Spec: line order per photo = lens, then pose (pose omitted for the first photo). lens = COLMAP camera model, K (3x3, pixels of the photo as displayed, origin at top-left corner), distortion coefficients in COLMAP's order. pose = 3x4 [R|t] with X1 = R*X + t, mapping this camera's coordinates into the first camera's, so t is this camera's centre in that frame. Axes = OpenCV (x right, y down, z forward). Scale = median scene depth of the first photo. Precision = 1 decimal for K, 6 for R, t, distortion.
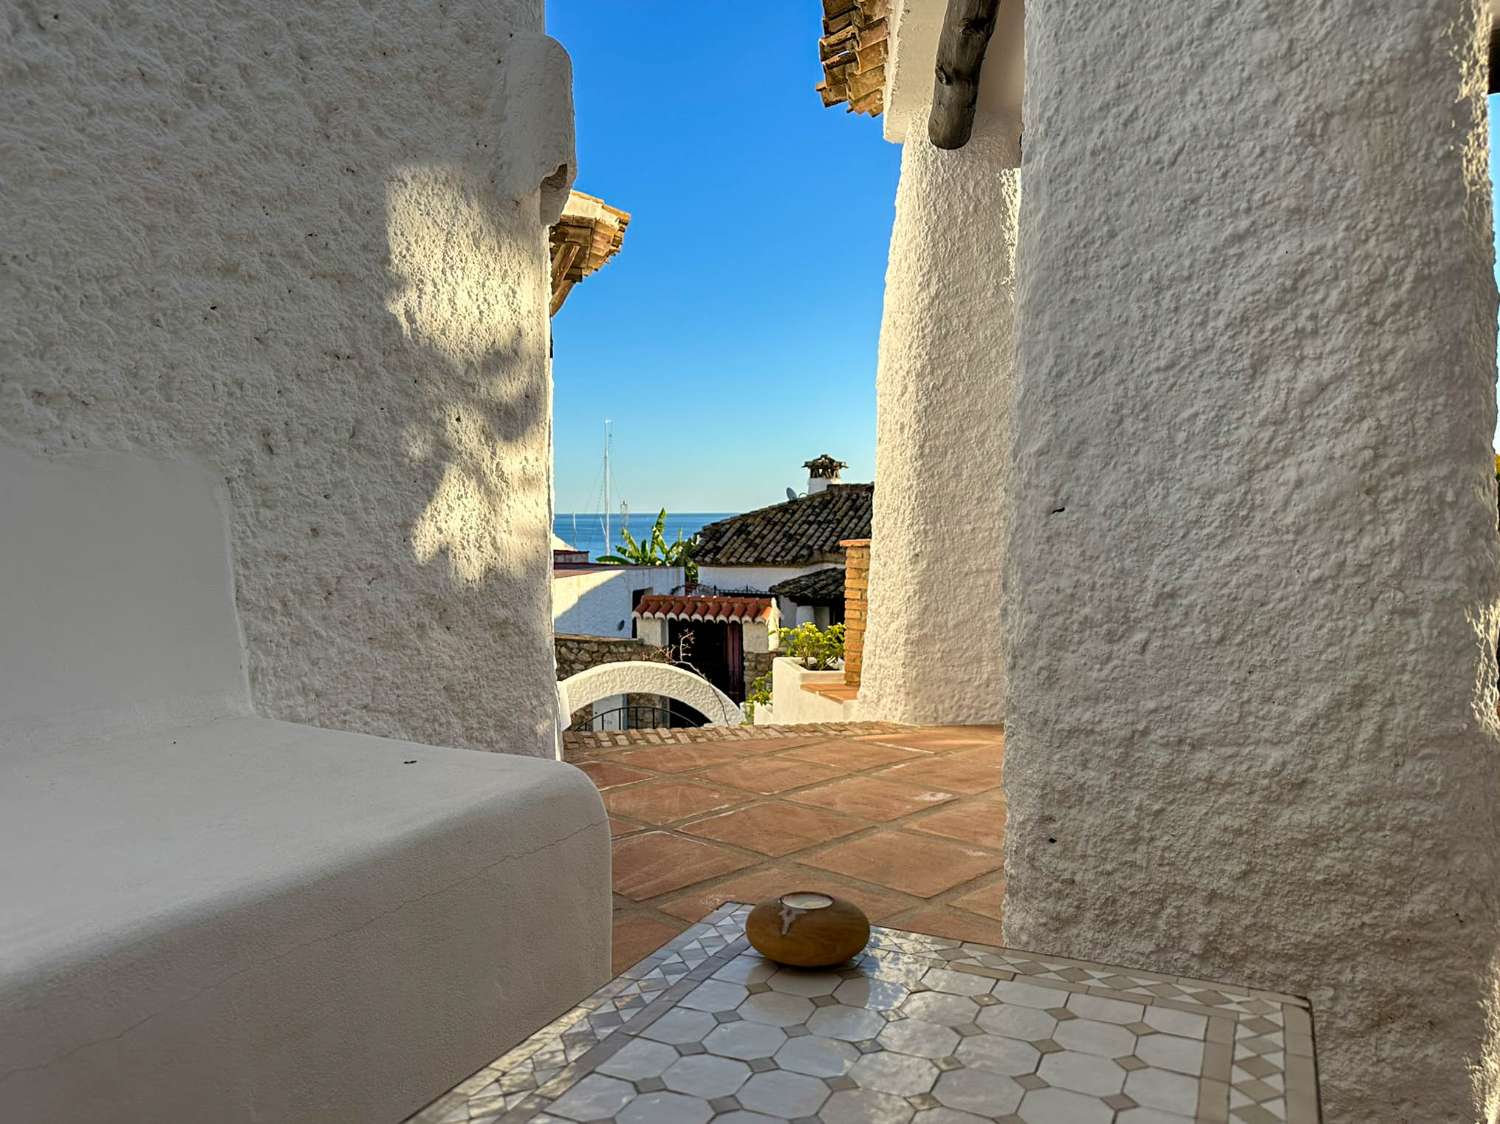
lens RADIAL K [[1057.3, 0, 756.0], [0, 1057.3, 561.3], [0, 0, 1]] dist [0.107165, -0.184578]
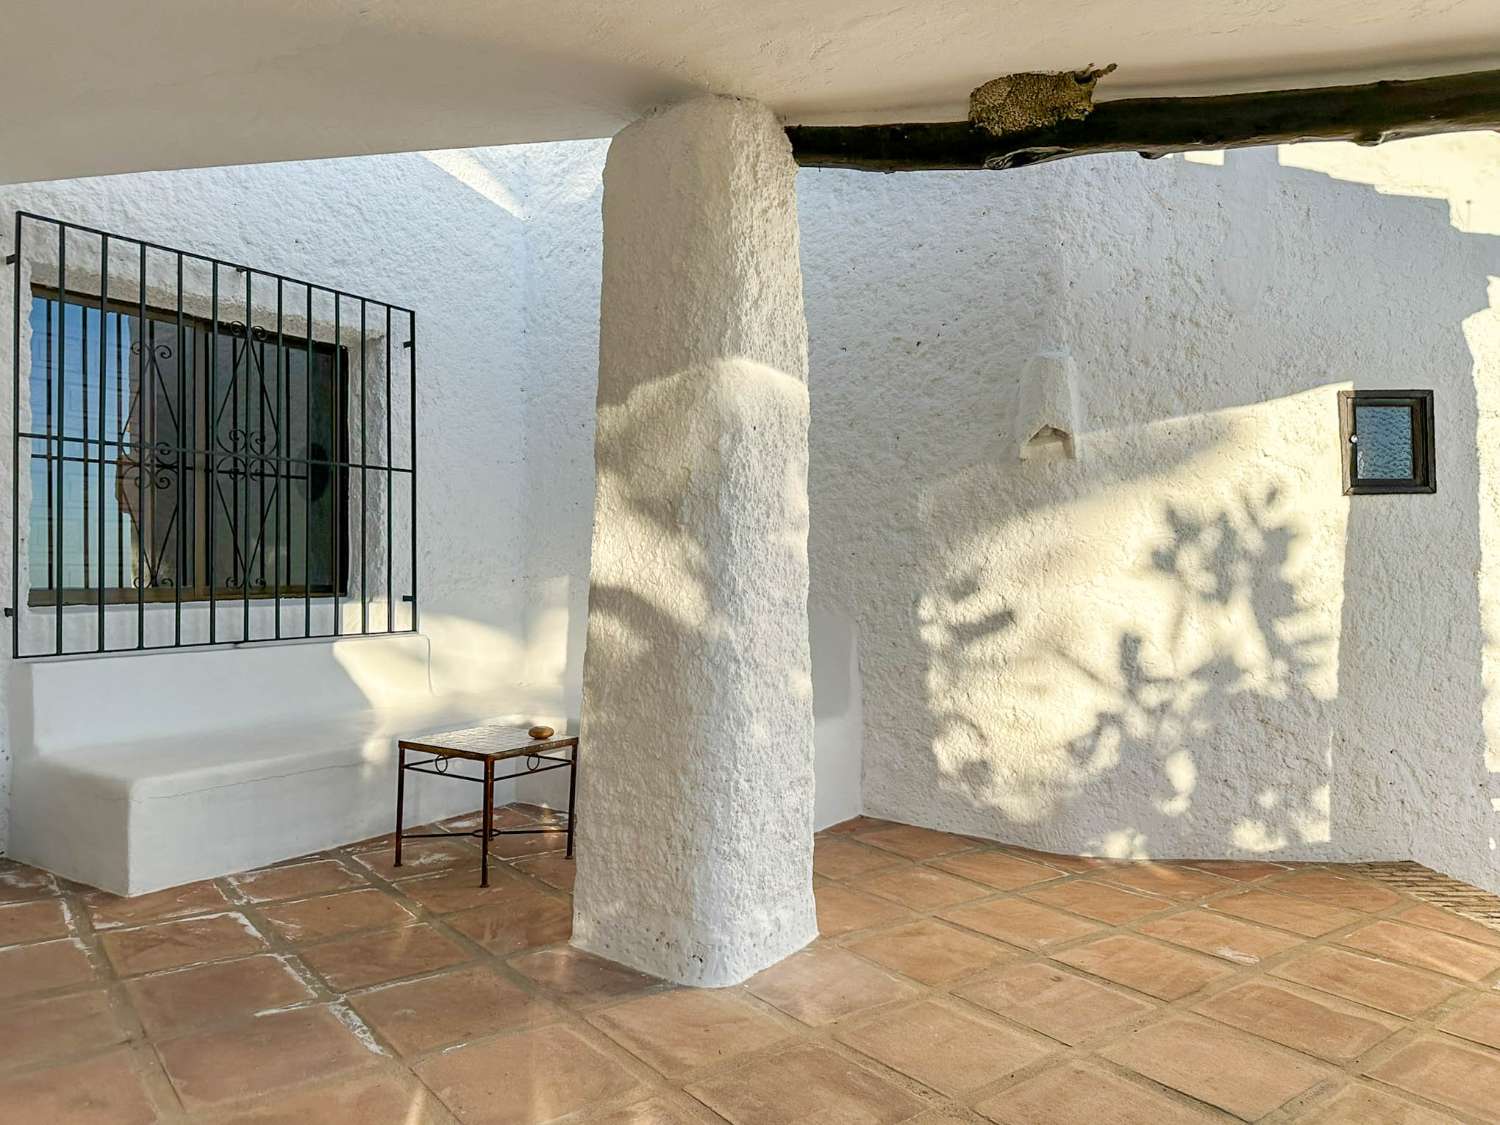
lens RADIAL K [[1057.3, 0, 756.0], [0, 1057.3, 561.8], [0, 0, 1]] dist [0.107165, -0.184578]
pose [[-0.141987, -0.016764, -0.989726, 1.521334], [-0.054768, 0.998458, -0.009055, -0.136867], [0.988352, 0.052920, -0.142687, 0.849833]]
